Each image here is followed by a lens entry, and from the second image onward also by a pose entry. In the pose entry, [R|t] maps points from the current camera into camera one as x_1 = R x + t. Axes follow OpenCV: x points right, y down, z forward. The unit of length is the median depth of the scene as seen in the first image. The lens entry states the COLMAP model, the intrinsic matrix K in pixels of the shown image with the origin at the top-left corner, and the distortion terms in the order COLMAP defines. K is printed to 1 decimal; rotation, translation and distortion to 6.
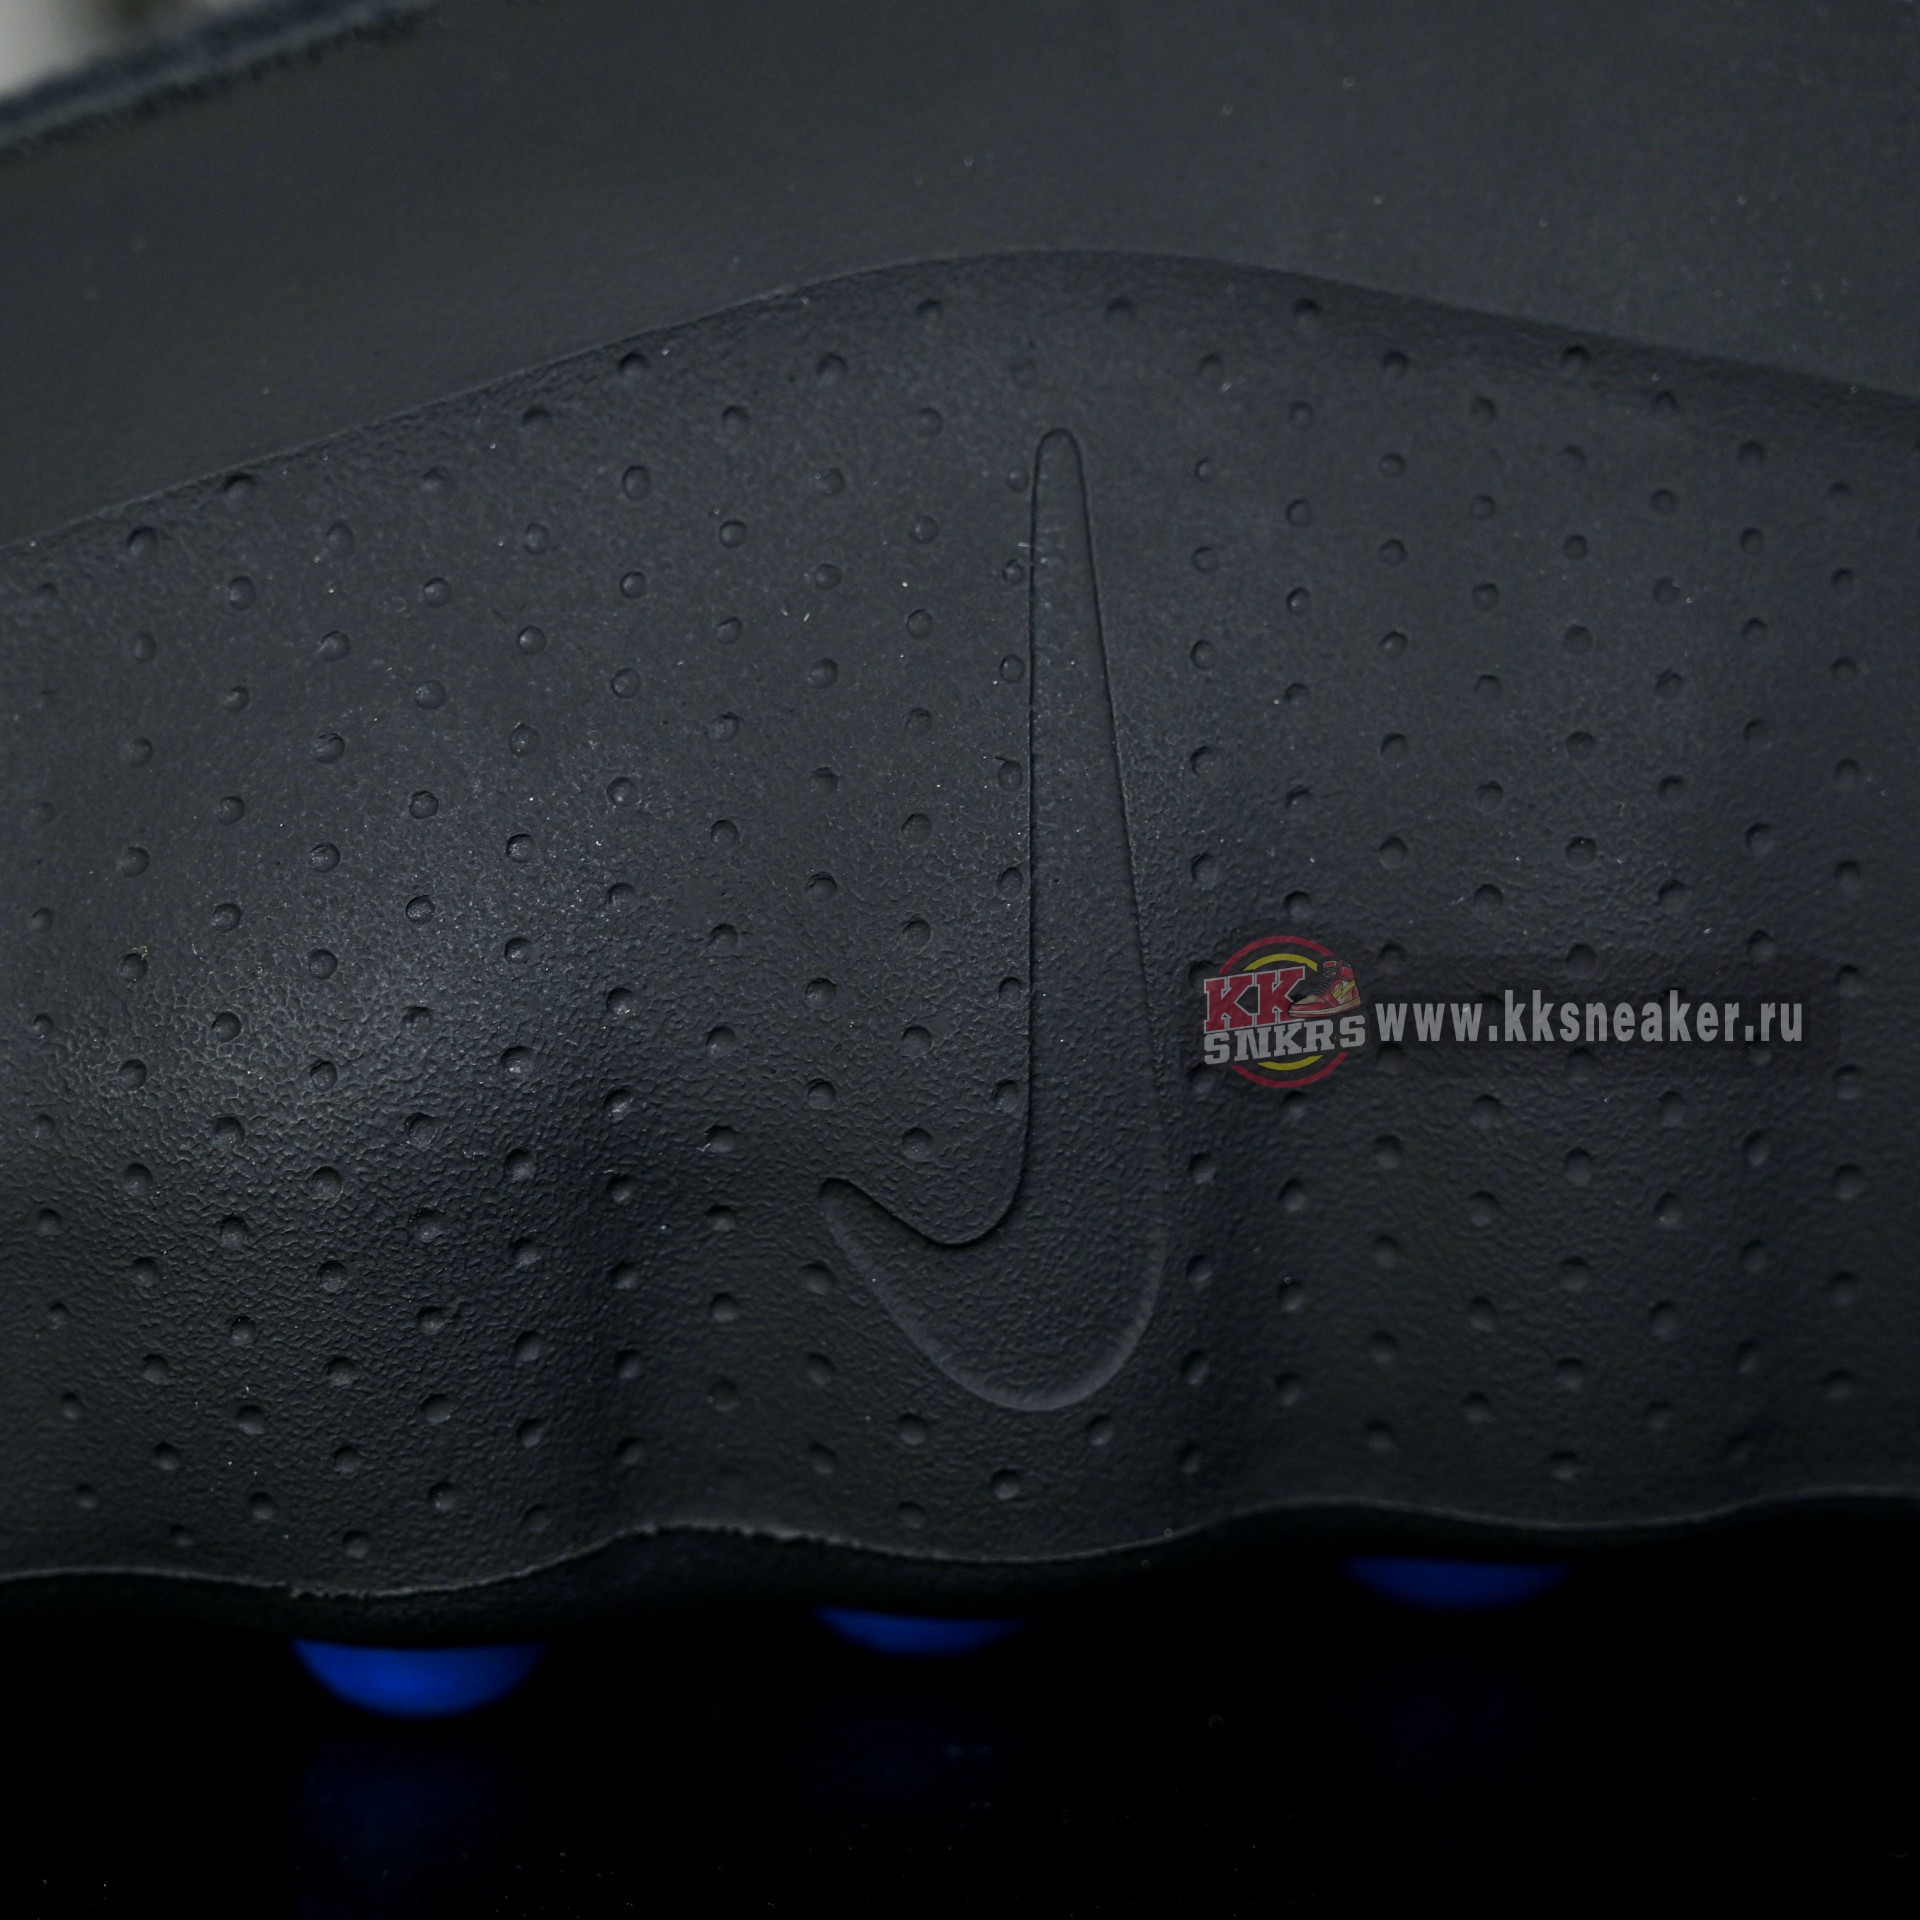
lens RADIAL K [[5628.6, 0, 960.0], [0, 5628.6, 960.0], [0, 0, 1]] dist [-0.036178, 1.287748]
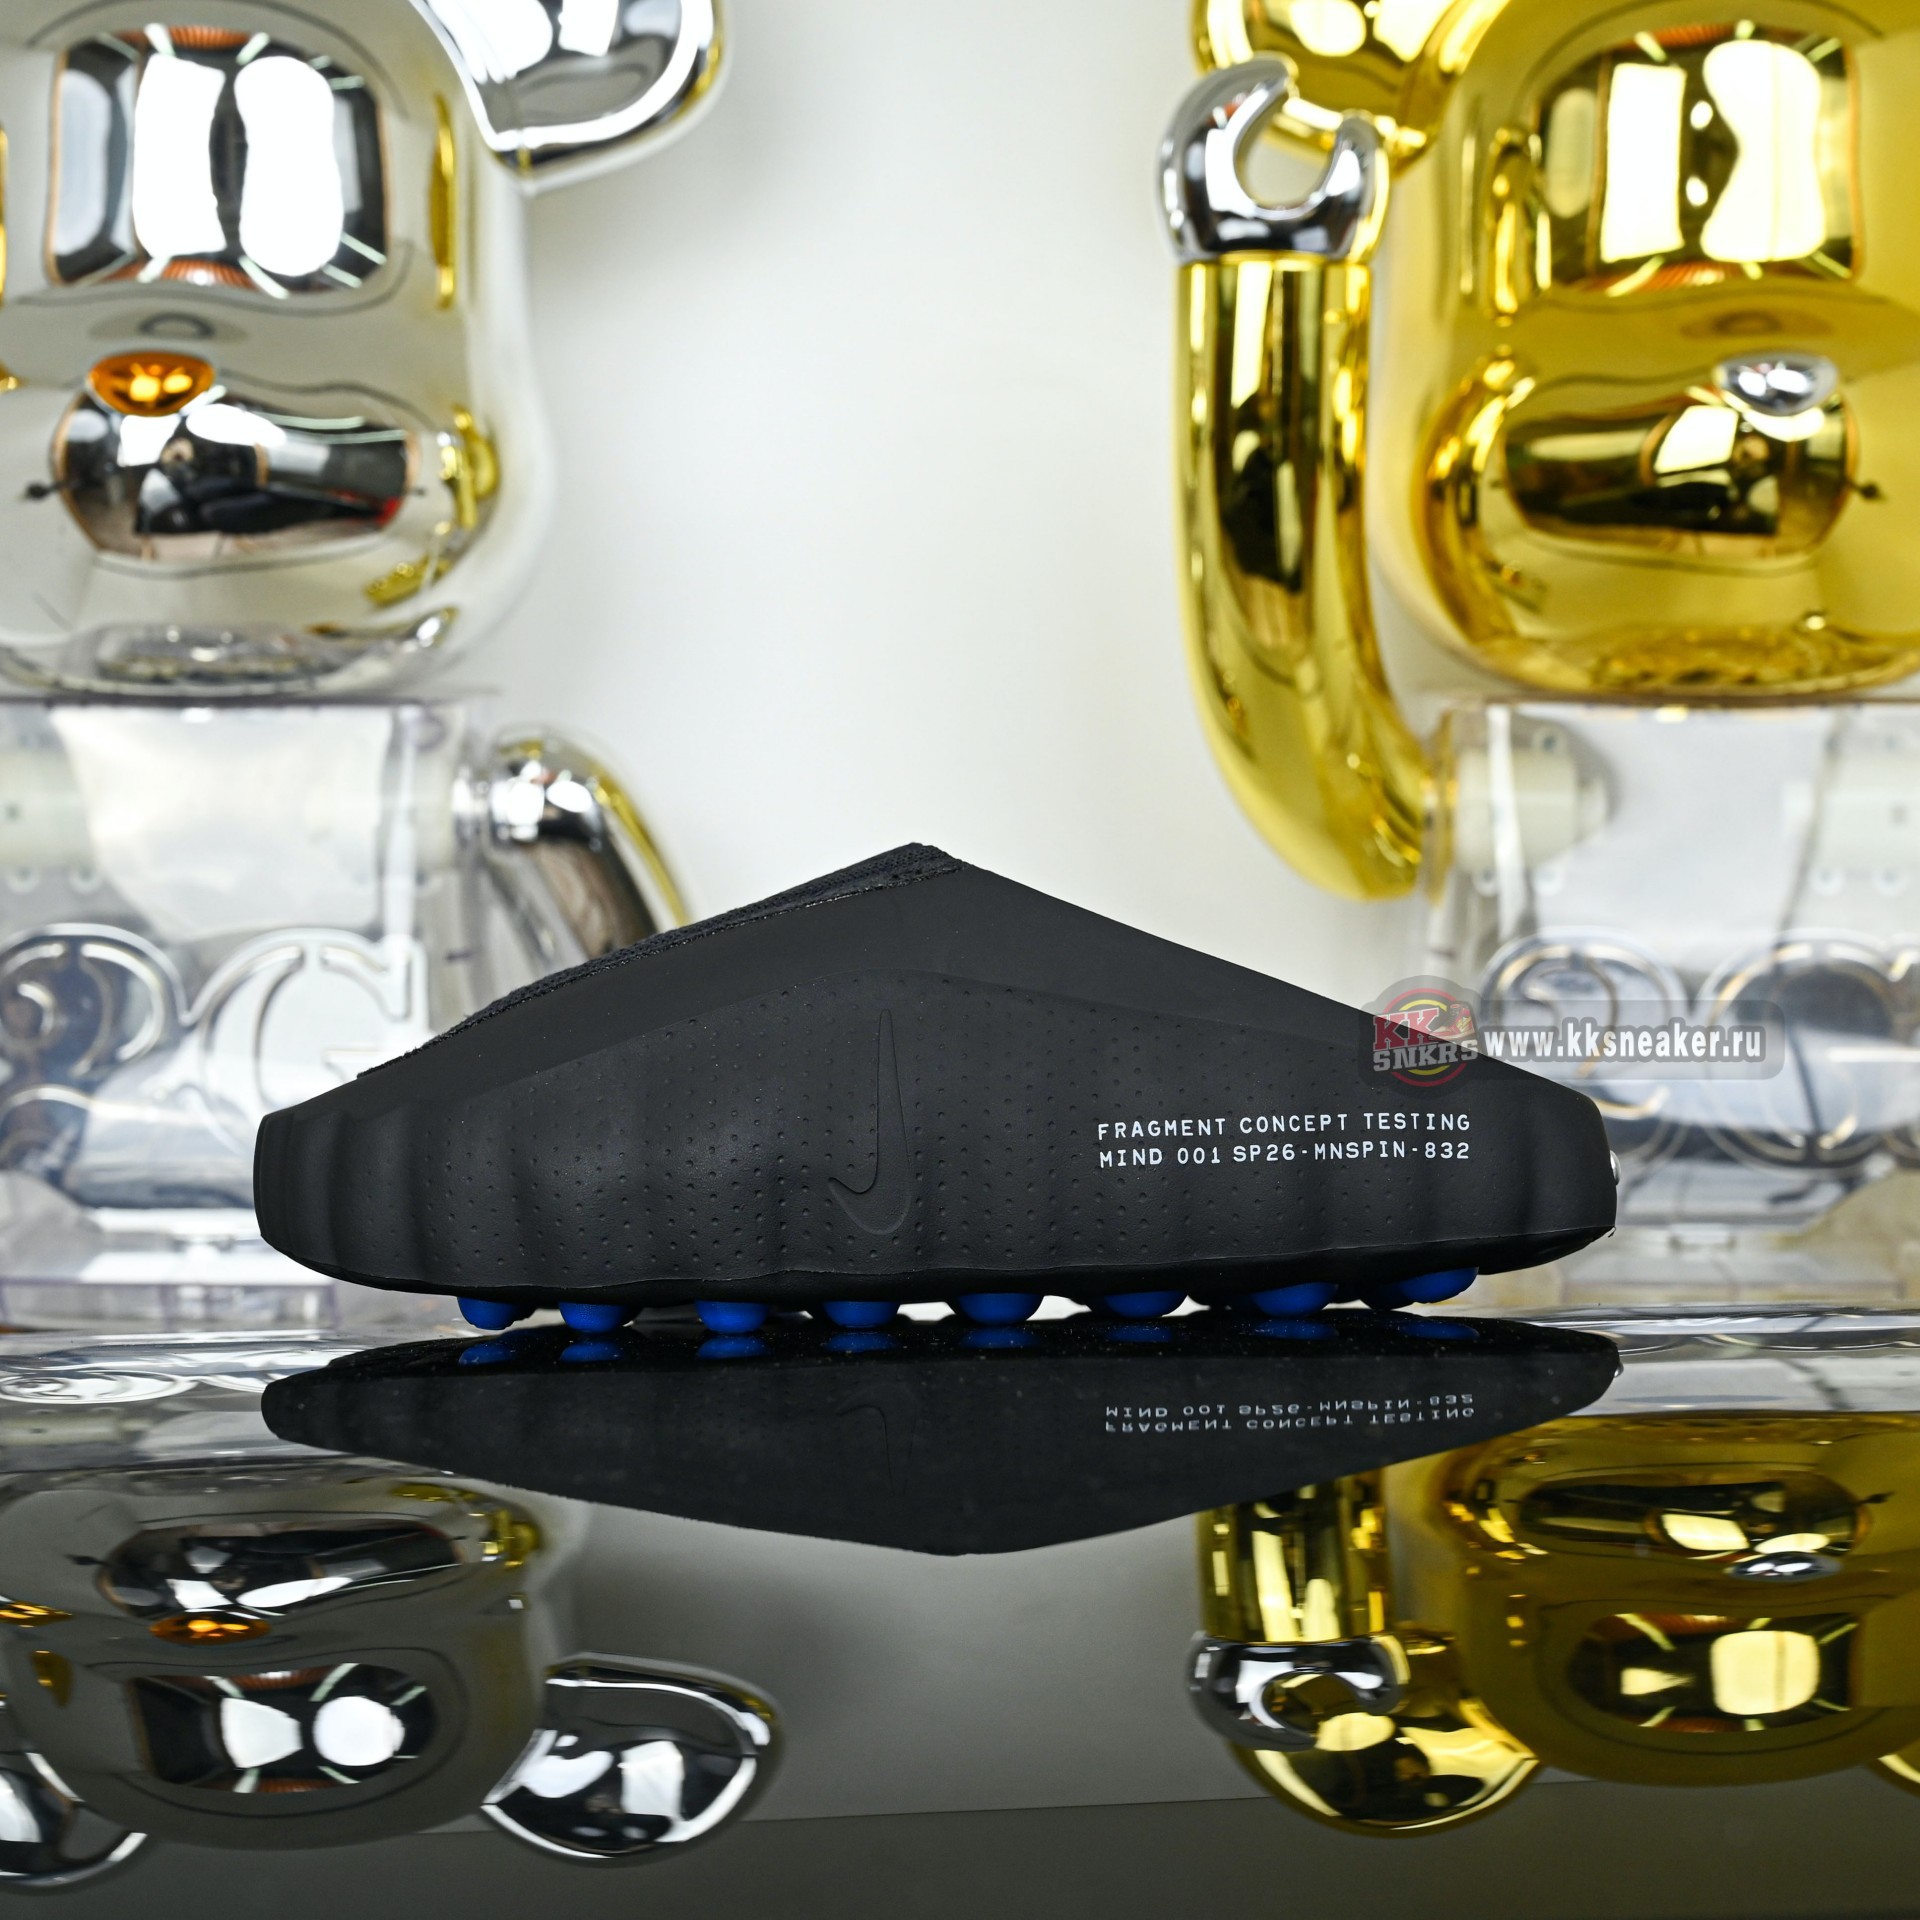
lens RADIAL K [[3756.7, 0, 960.0], [0, 3756.7, 960.0], [0, 0, 1]] dist [-0.006711, 0.023370]
pose [[0.999833, -0.010250, -0.015112, 0.116799], [0.006338, 0.970938, -0.239249, 0.548955], [0.017125, 0.239113, 0.970841, -1.759898]]
